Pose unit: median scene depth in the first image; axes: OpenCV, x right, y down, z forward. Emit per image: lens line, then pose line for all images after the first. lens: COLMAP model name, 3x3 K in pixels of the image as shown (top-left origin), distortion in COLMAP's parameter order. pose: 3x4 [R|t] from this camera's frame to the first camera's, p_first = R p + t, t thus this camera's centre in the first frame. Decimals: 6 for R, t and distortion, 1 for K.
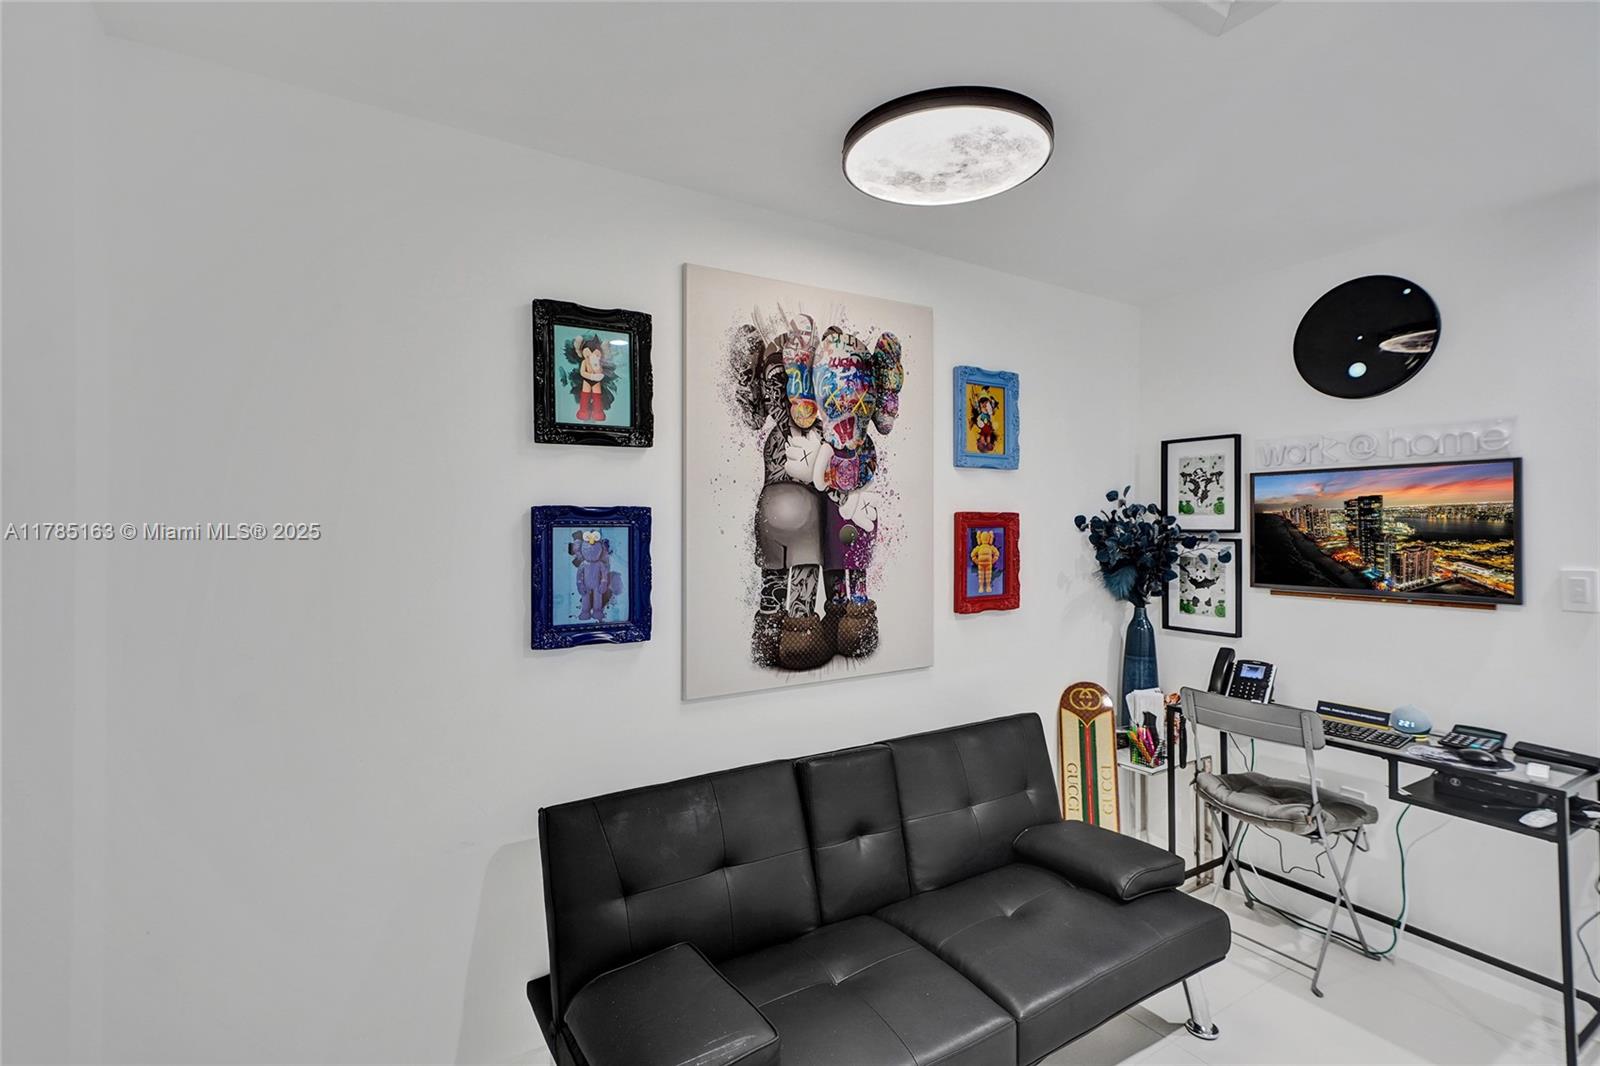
lens RADIAL K [[738.3, 0, 793.0], [0, 738.3, 519.9], [0, 0, 1]] dist [-0.002748, 0.000041]
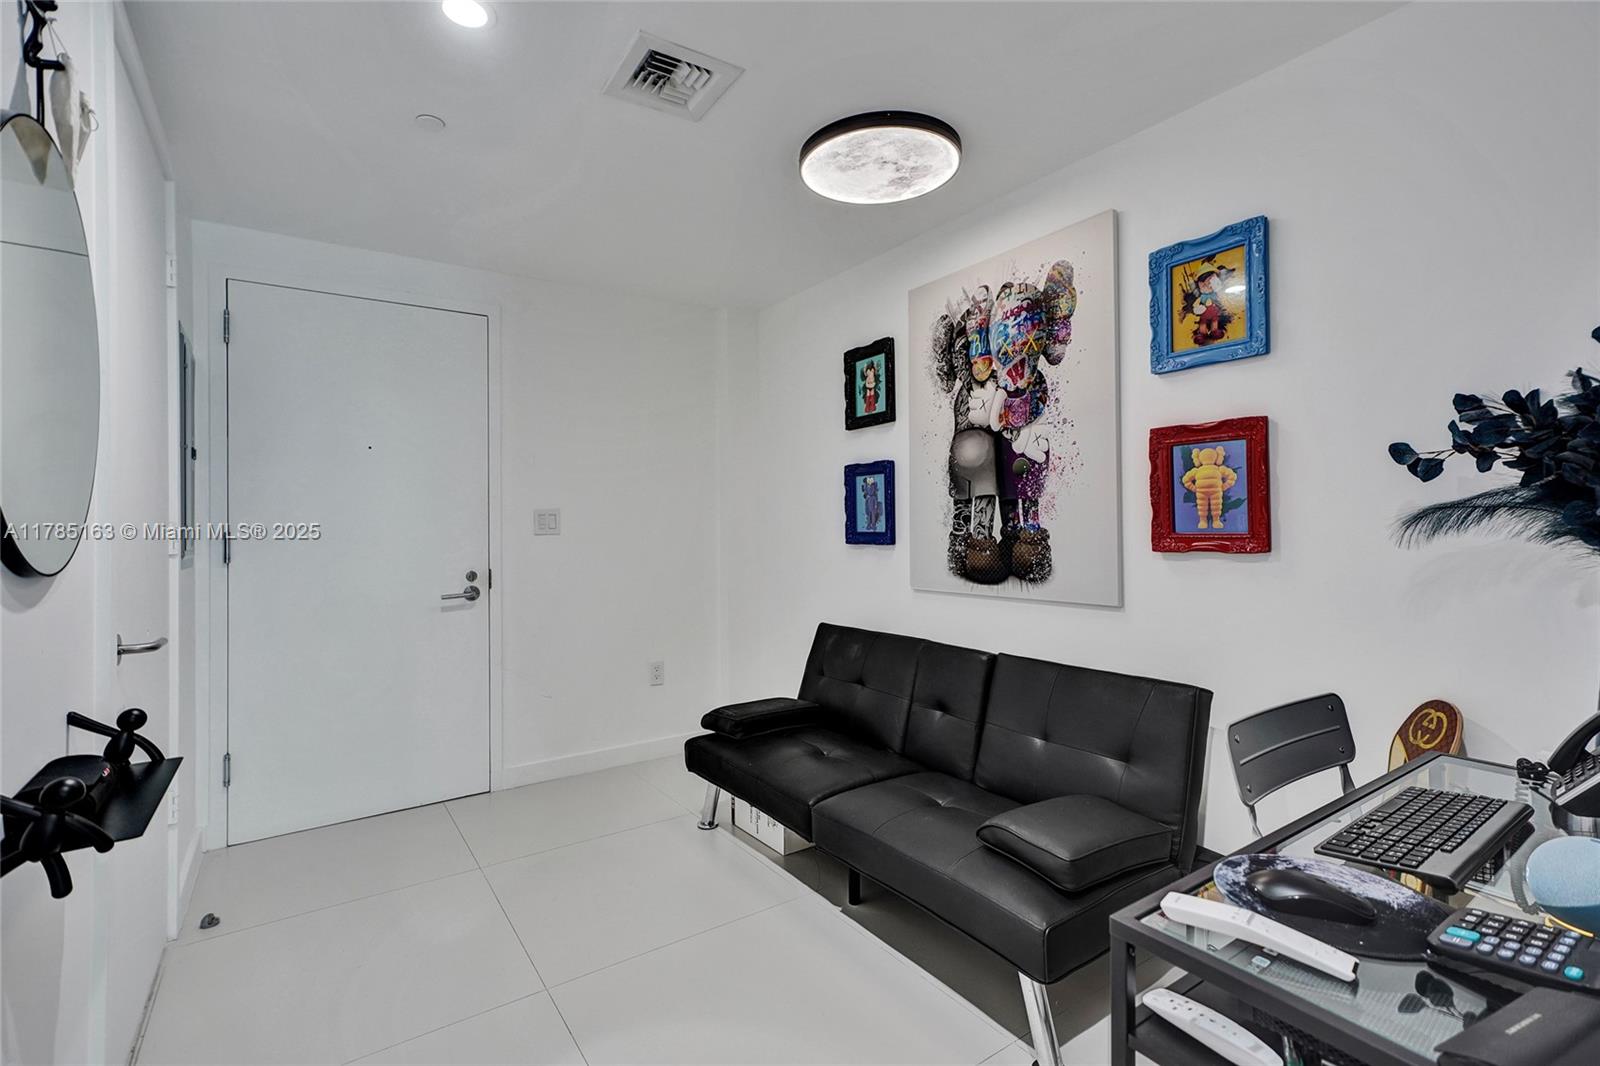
lens RADIAL K [[738.3, 0, 793.0], [0, 738.3, 519.9], [0, 0, 1]] dist [-0.002748, 0.000041]
pose [[0.037542, -0.011200, -0.999232, 1.172016], [0.015536, 0.999823, -0.010623, 0.106110], [0.999174, -0.015125, 0.037710, 0.633597]]
